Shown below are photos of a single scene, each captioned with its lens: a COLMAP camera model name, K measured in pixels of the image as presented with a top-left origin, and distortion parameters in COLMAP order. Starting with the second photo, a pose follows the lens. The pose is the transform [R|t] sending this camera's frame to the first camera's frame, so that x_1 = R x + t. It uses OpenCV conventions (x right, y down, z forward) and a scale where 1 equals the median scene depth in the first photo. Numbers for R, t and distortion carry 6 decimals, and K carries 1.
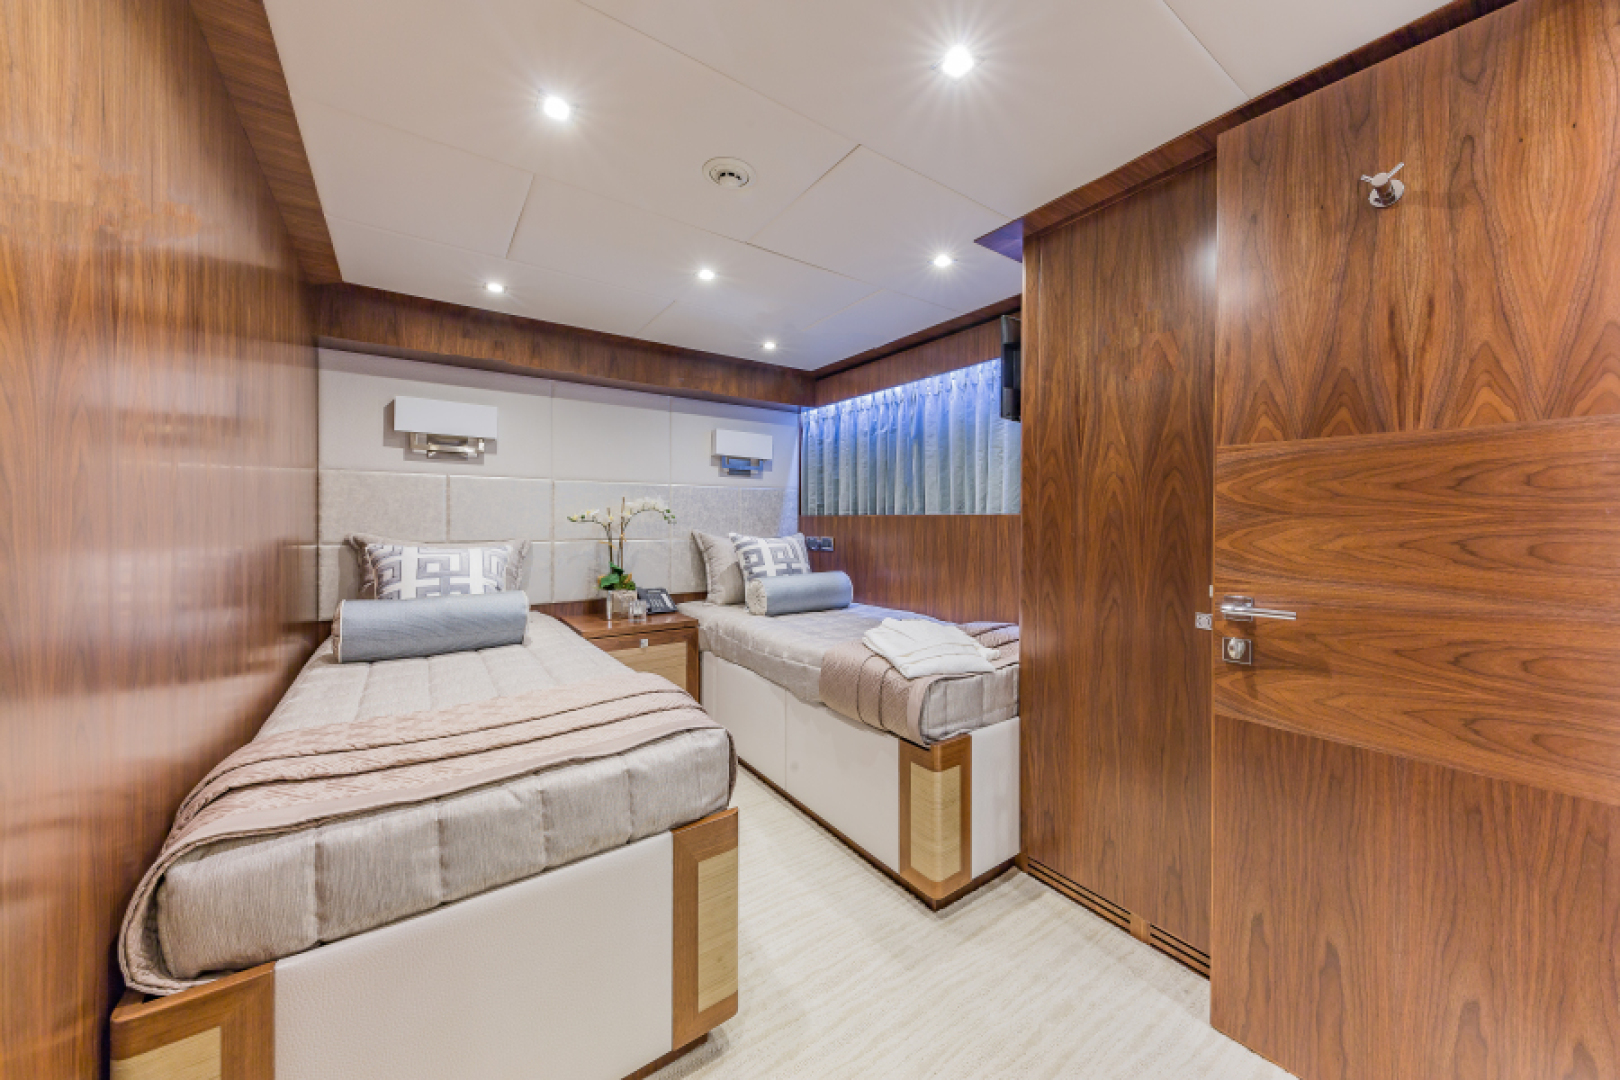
lens RADIAL K [[558.6, 0, 820.2], [0, 558.6, 538.8], [0, 0, 1]] dist [0.023791, -0.000001]
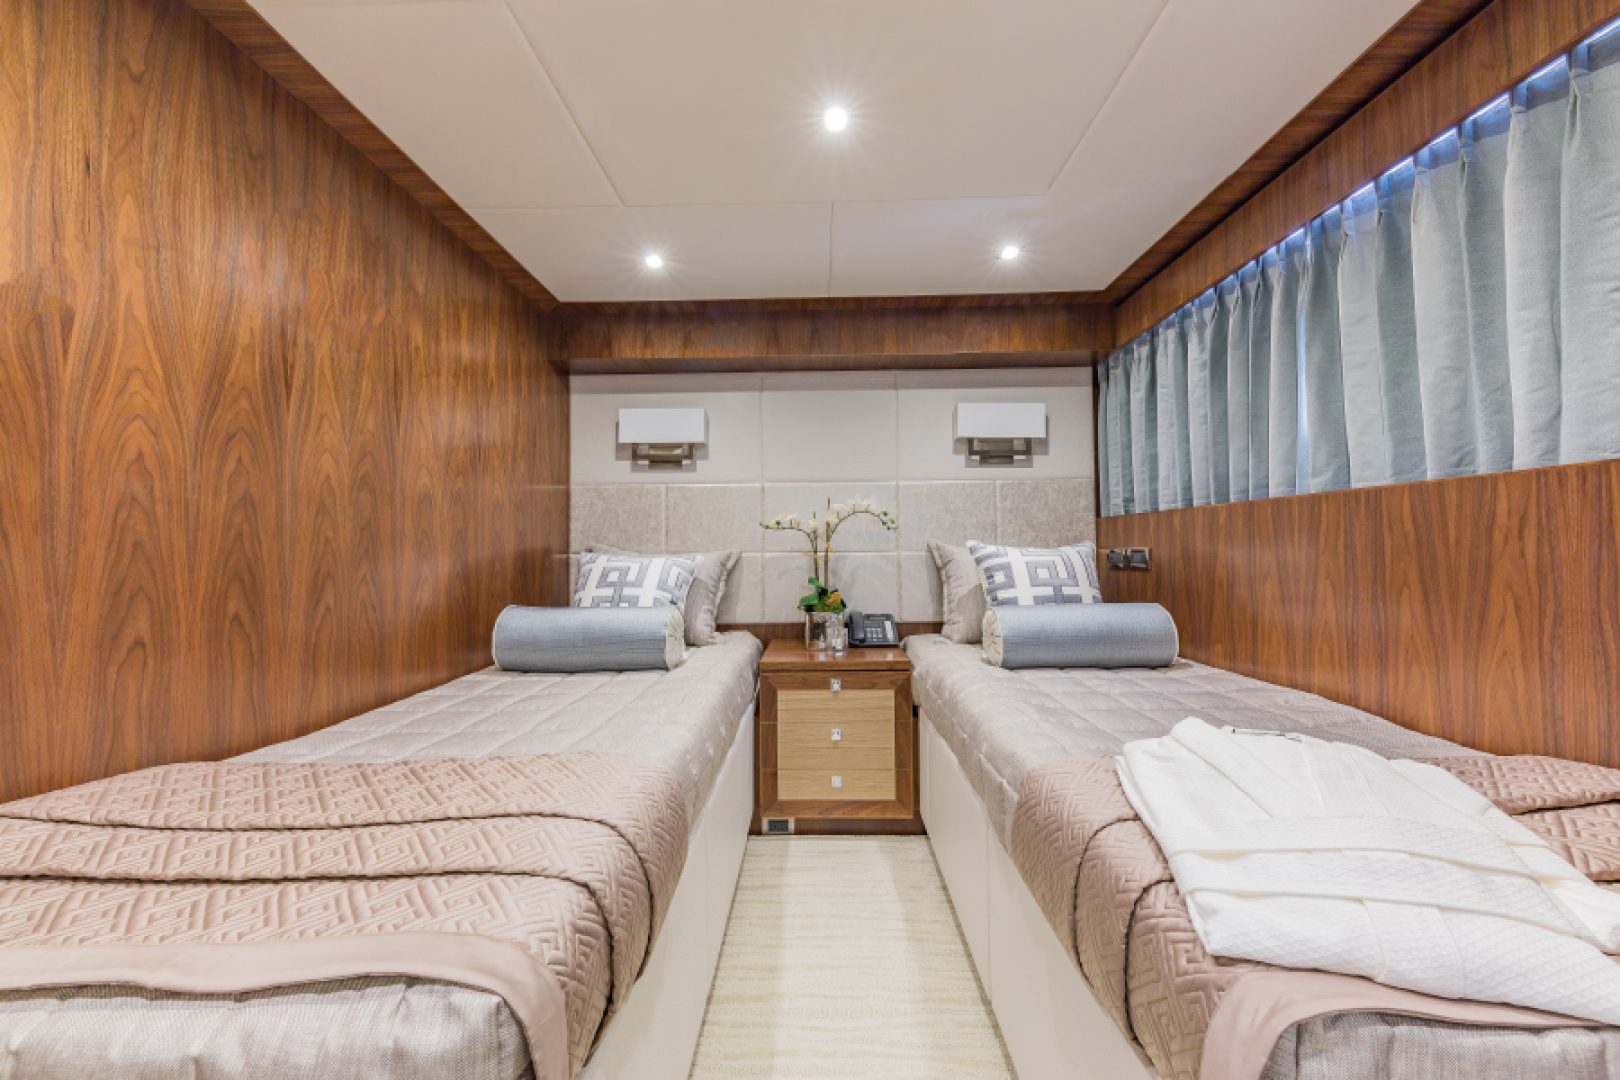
lens RADIAL K [[546.3, 0, 810.0], [0, 546.3, 540.0], [0, 0, 1]] dist [0.014913, -0.005782]
pose [[0.807972, -0.021076, -0.588844, 0.090246], [-0.007028, 0.998944, -0.045398, 0.022171], [0.589179, 0.040819, 0.806971, 0.346216]]
